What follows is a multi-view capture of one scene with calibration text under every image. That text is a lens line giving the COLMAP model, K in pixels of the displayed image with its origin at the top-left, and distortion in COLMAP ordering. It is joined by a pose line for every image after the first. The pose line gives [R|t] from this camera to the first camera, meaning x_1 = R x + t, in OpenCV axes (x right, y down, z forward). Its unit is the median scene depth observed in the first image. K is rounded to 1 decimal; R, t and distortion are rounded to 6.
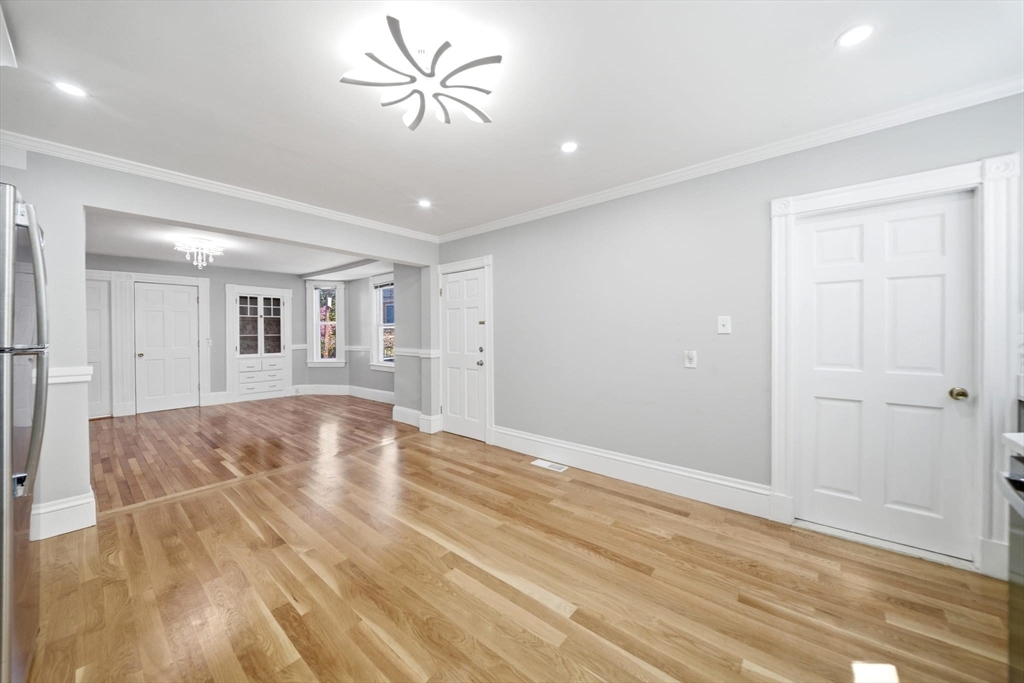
lens RADIAL K [[361.9, 0, 509.6], [0, 361.9, 333.4], [0, 0, 1]] dist [0.001477, -0.002060]
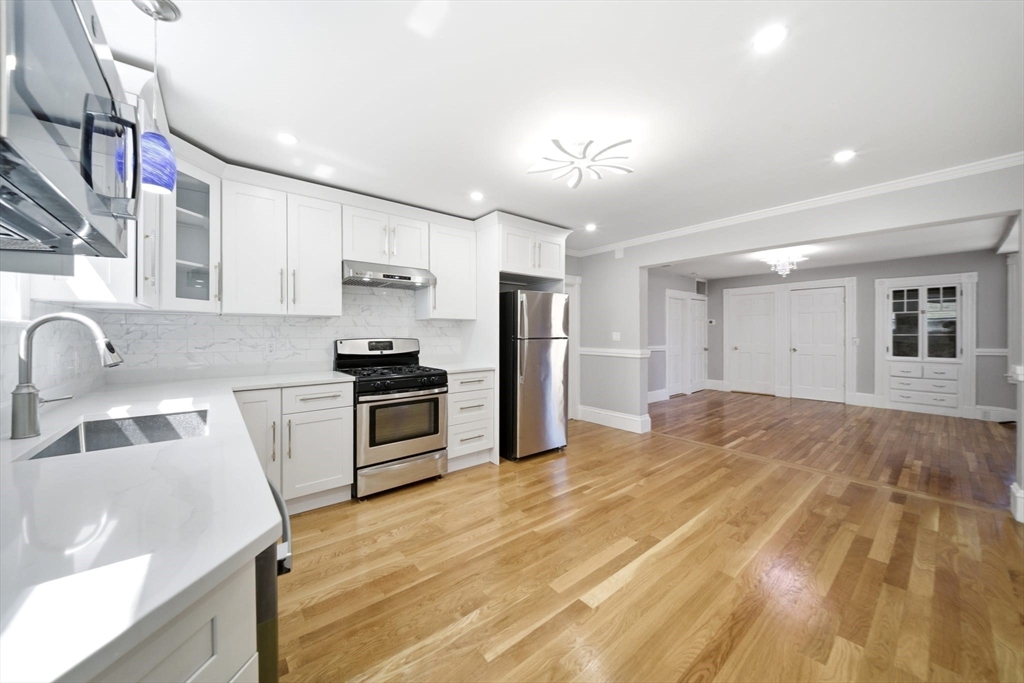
lens RADIAL K [[361.9, 0, 509.6], [0, 361.9, 335.9], [0, 0, 1]] dist [0.001477, -0.002060]
pose [[-0.179049, 0.016227, -0.983706, 0.580411], [-0.001255, 0.999859, 0.016722, -0.010094], [0.983839, 0.004228, -0.179003, 0.454718]]
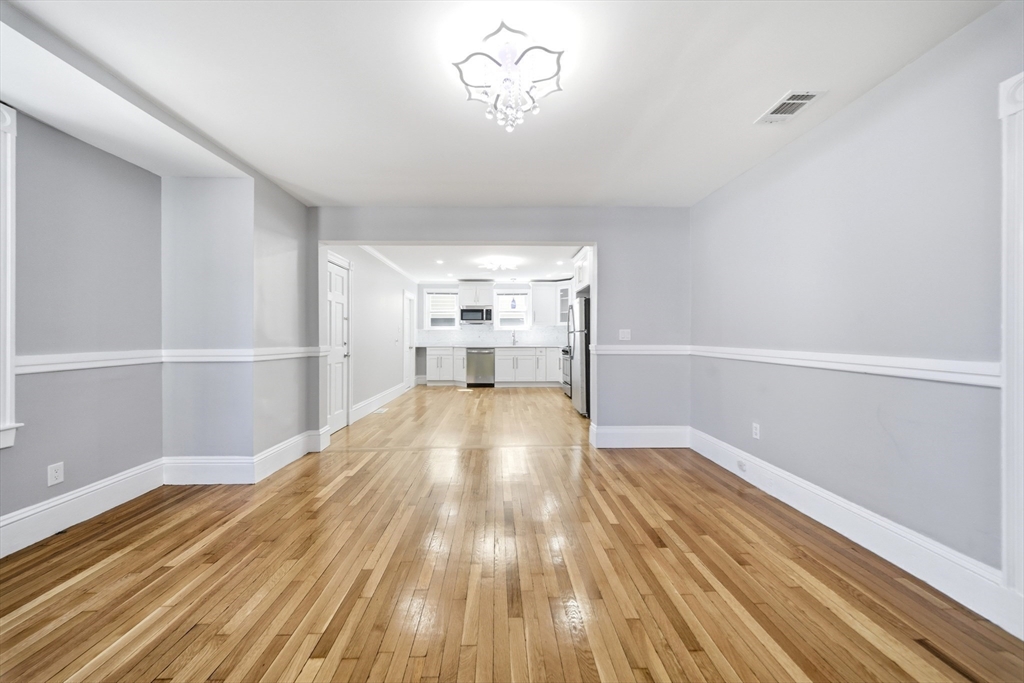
lens RADIAL K [[361.9, 0, 510.9], [0, 361.9, 338.5], [0, 0, 1]] dist [0.001477, -0.002060]
pose [[-0.662980, 0.007129, 0.748603, -1.485670], [0.008943, 0.999959, -0.001603, 0.045328], [-0.748584, 0.005632, -0.663017, 1.610675]]
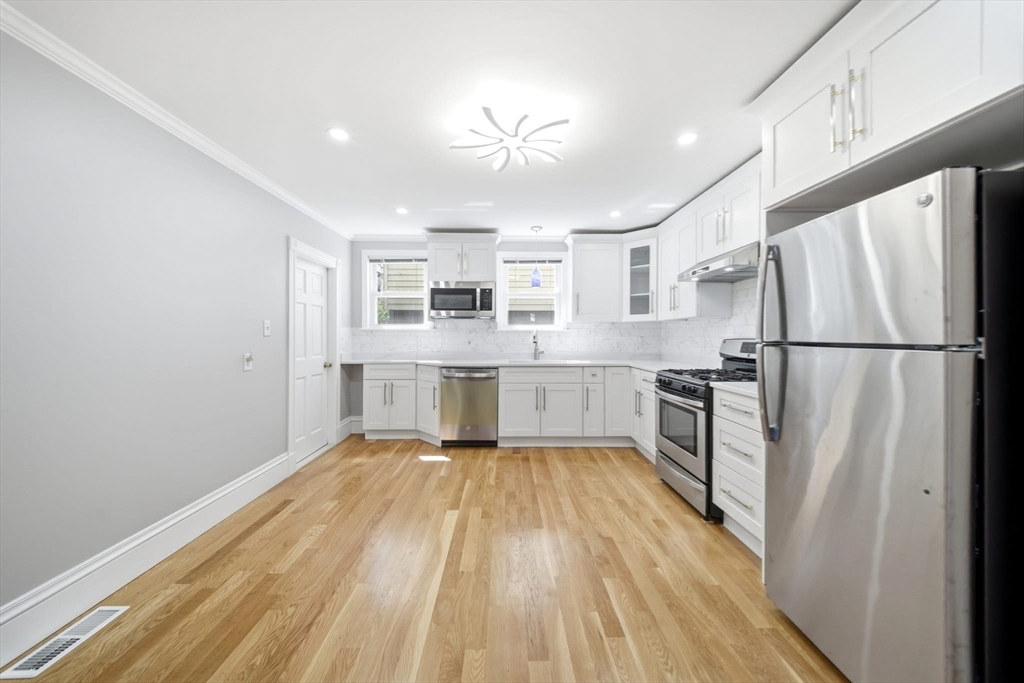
lens RADIAL K [[361.9, 0, 507.3], [0, 361.9, 335.1], [0, 0, 1]] dist [0.001477, -0.002060]
pose [[-0.654316, 0.004960, 0.756205, -0.557282], [0.005423, 0.999984, -0.001867, 0.003217], [-0.756202, 0.002880, -0.654332, 0.873376]]
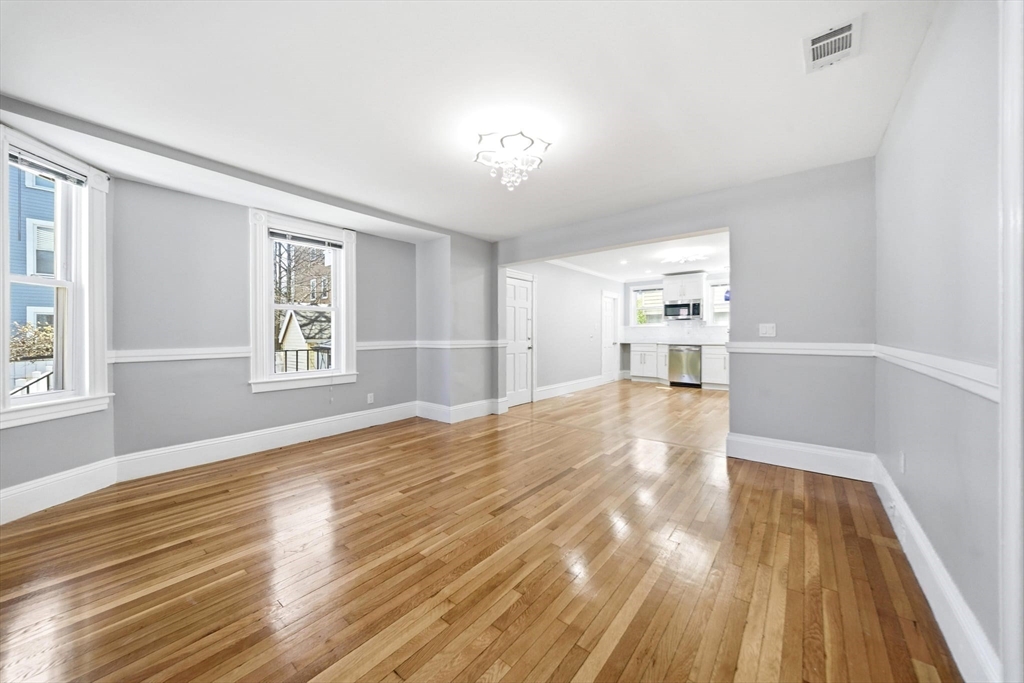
lens RADIAL K [[361.9, 0, 502.6], [0, 361.9, 336.0], [0, 0, 1]] dist [0.001477, -0.002060]
pose [[-0.003407, 0.005337, 0.999980, -1.799739], [0.004843, 0.999974, -0.005321, 0.052138], [-0.999982, 0.004825, -0.003433, 1.329075]]
